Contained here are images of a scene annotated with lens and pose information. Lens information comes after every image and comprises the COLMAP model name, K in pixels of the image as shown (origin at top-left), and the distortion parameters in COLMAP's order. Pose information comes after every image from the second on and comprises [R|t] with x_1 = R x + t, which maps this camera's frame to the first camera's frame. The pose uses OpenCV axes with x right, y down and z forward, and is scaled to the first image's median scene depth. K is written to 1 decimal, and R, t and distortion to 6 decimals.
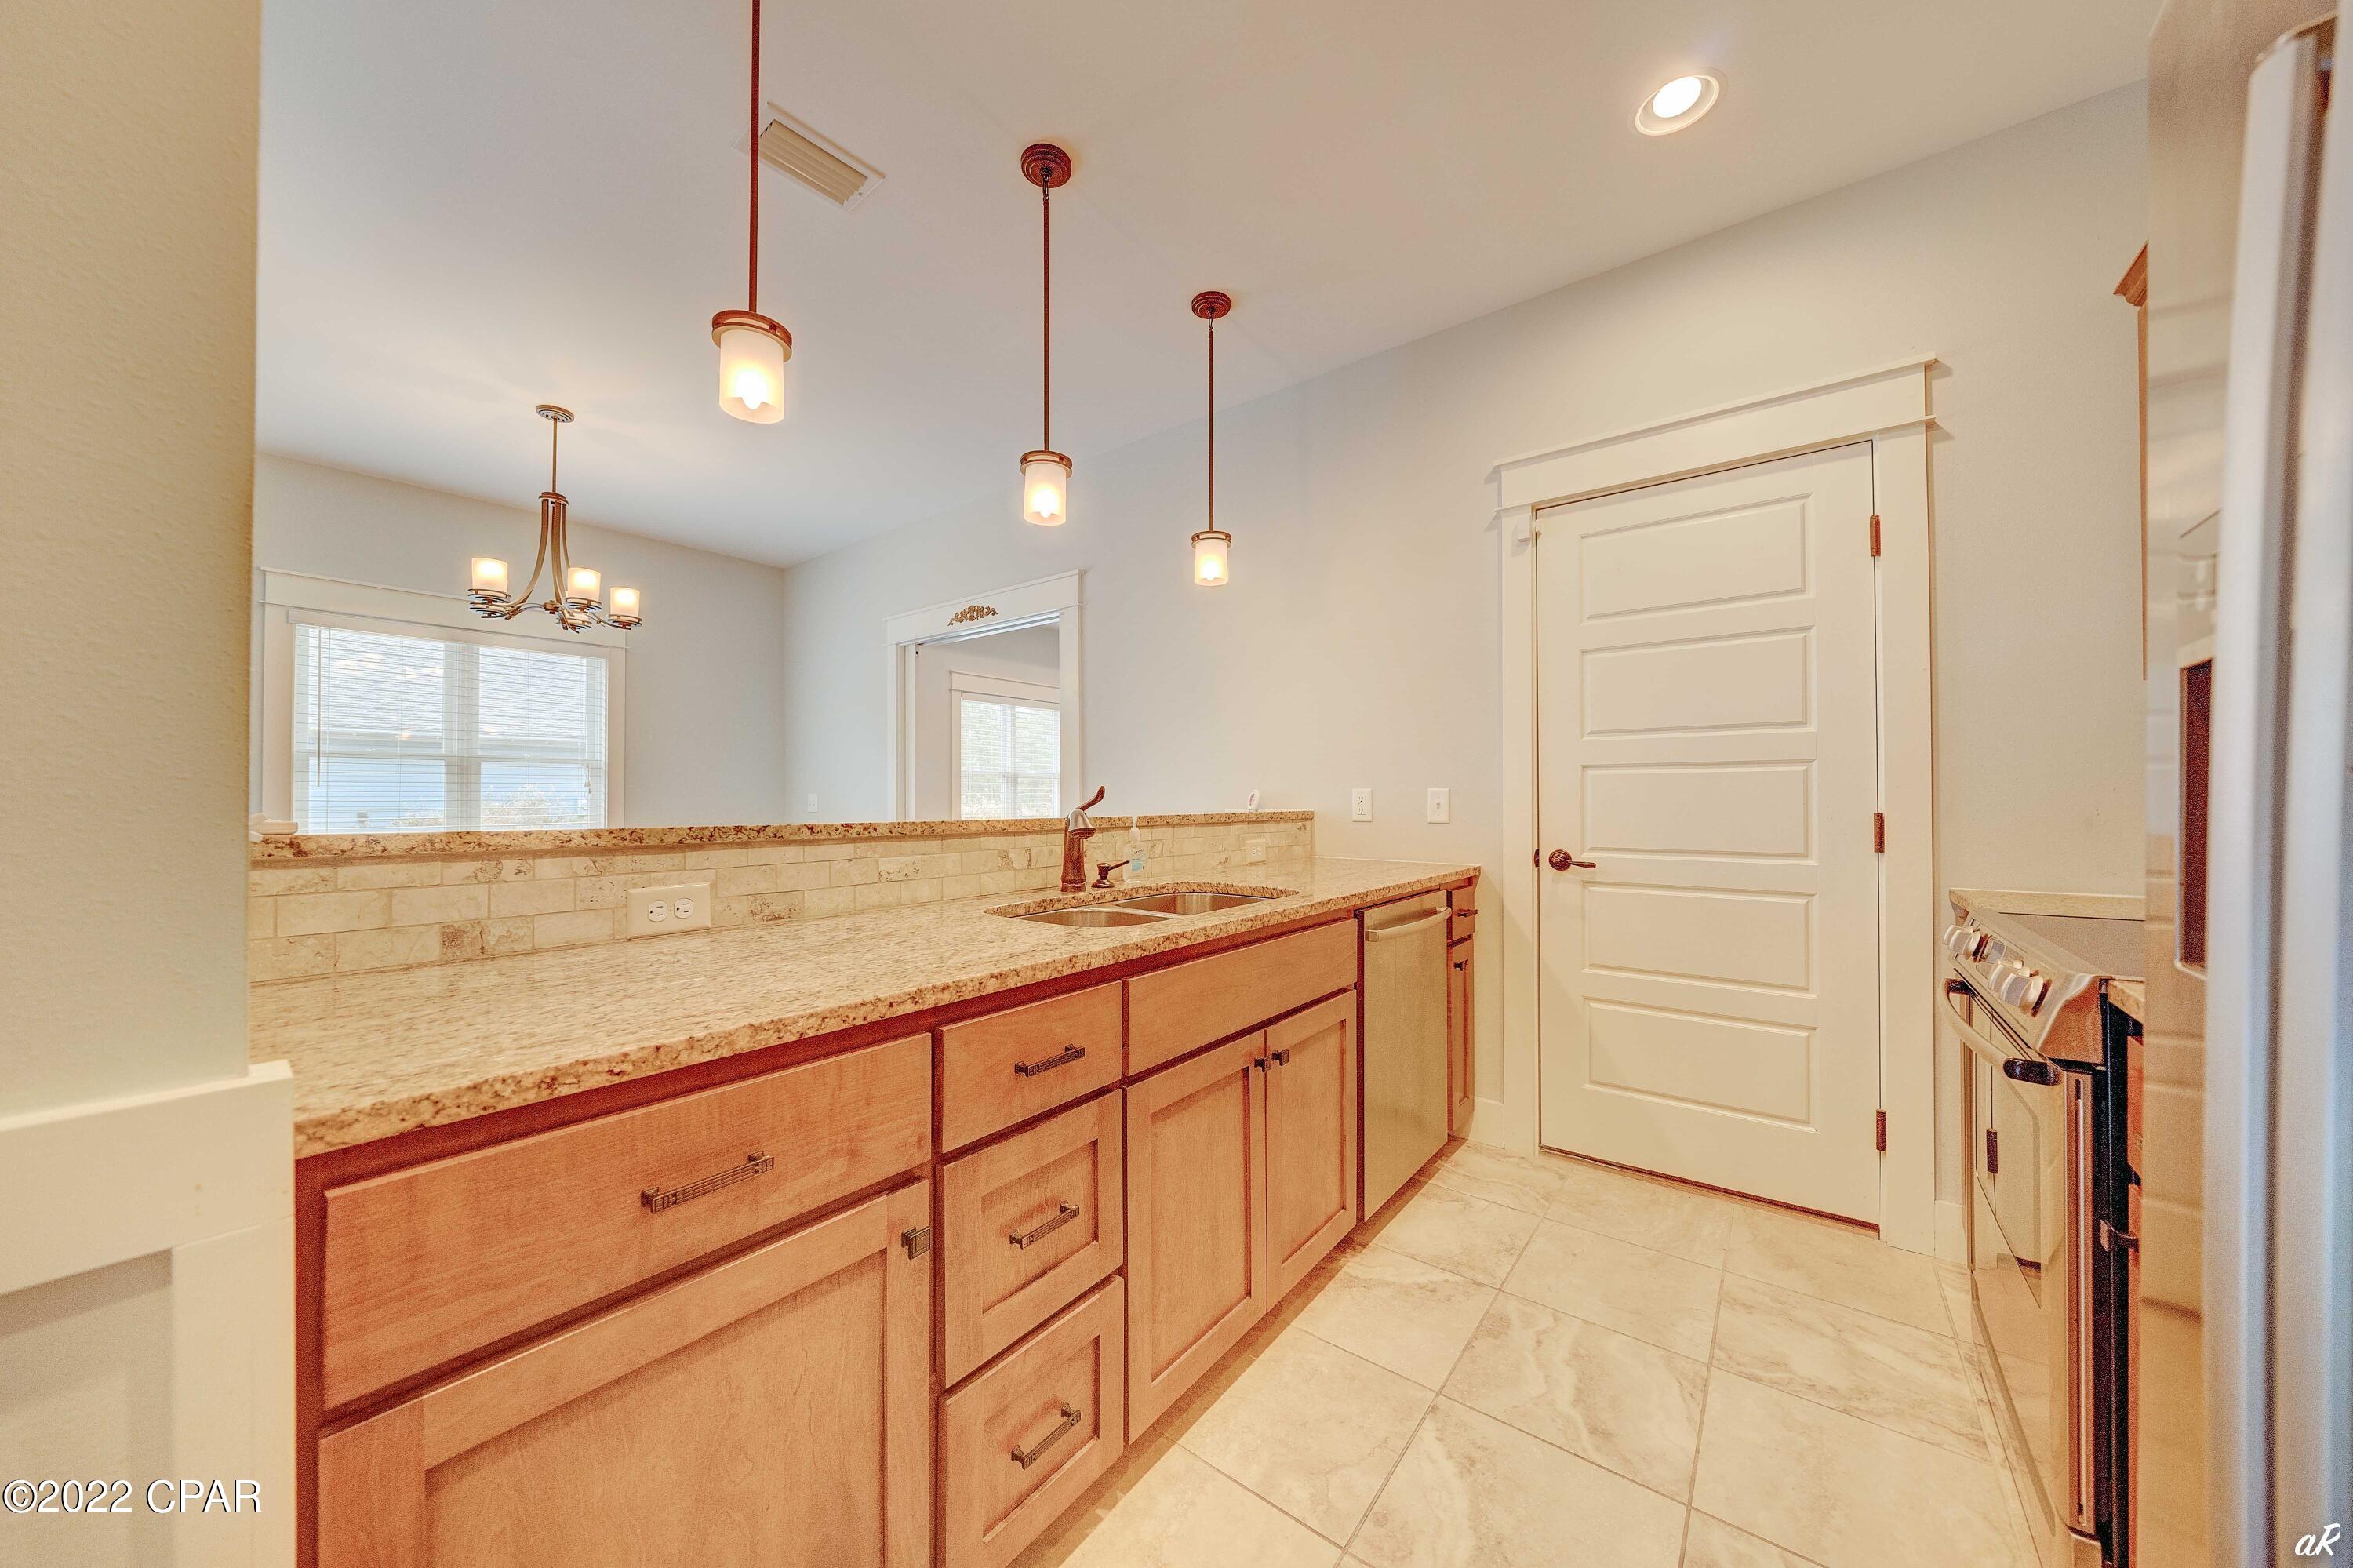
lens RADIAL K [[821.4, 0, 1173.0], [0, 821.4, 790.3], [0, 0, 1]] dist [-0.004727, -0.000266]
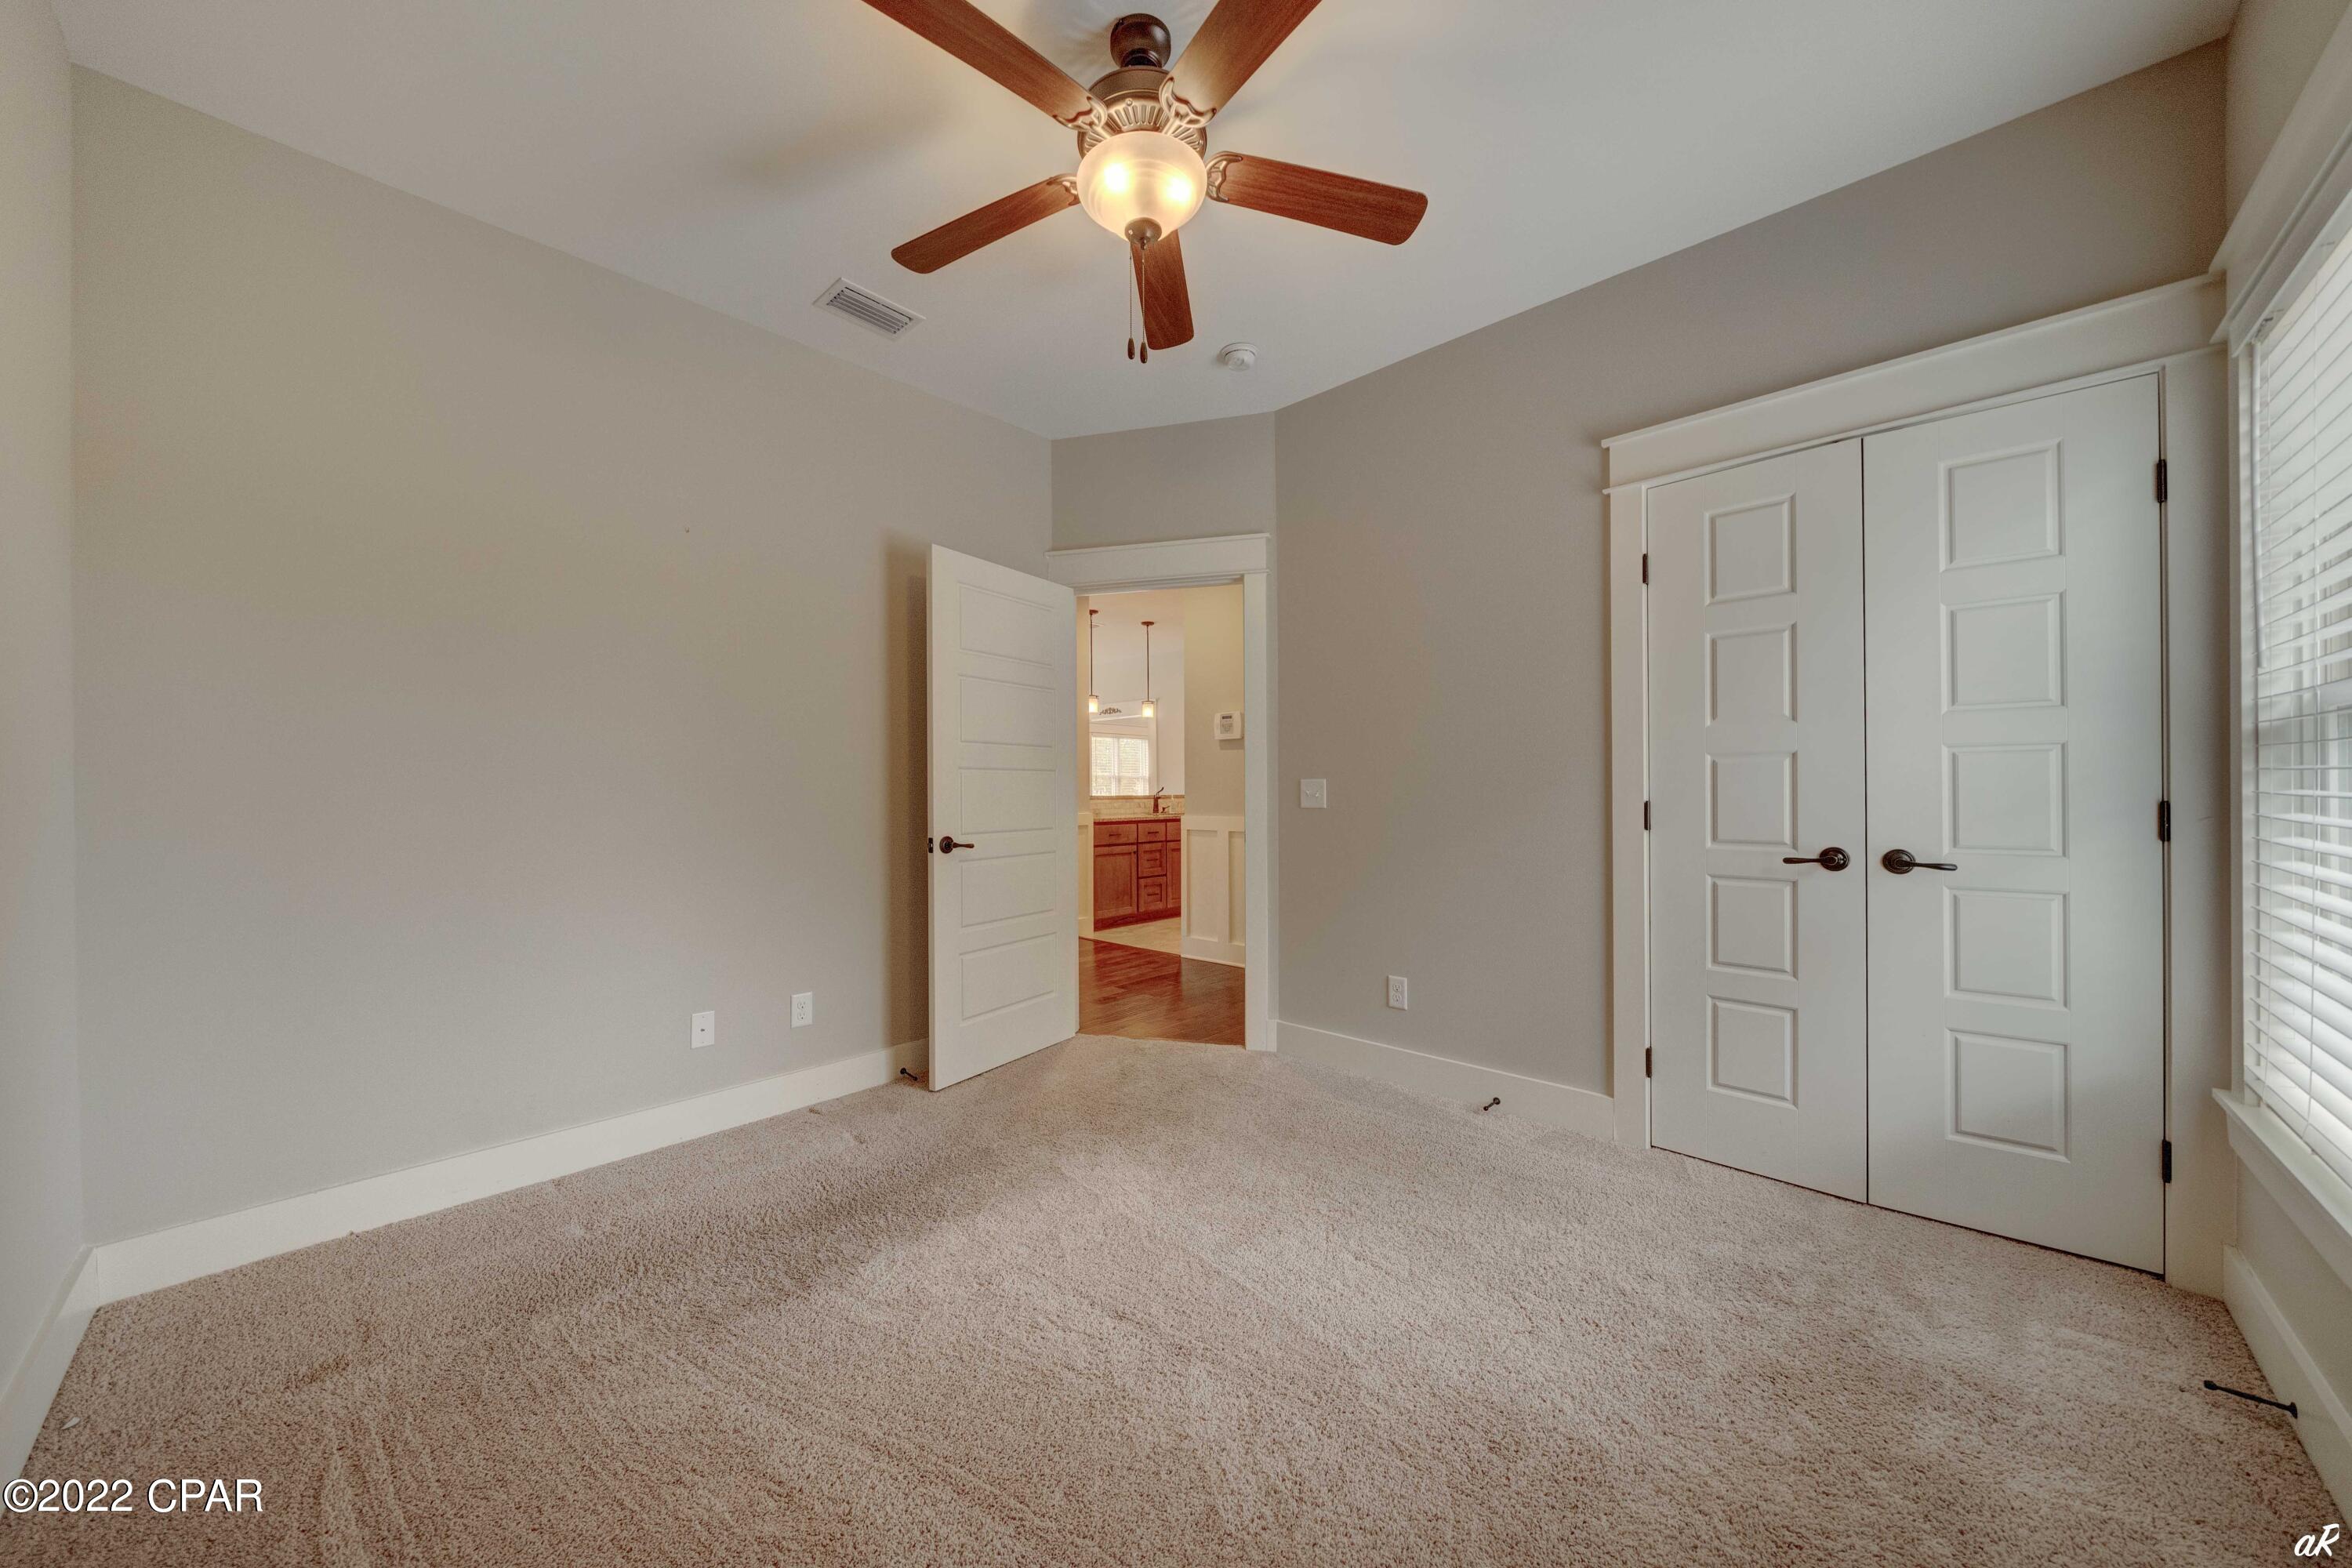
lens RADIAL K [[821.1, 0, 1164.5], [0, 821.1, 777.5], [0, 0, 1]] dist [-0.004727, -0.000266]
pose [[0.995117, -0.004537, -0.098601, 0.309534], [0.004124, 0.999982, -0.004393, -0.032483], [0.098619, 0.003965, 0.995117, -2.924691]]
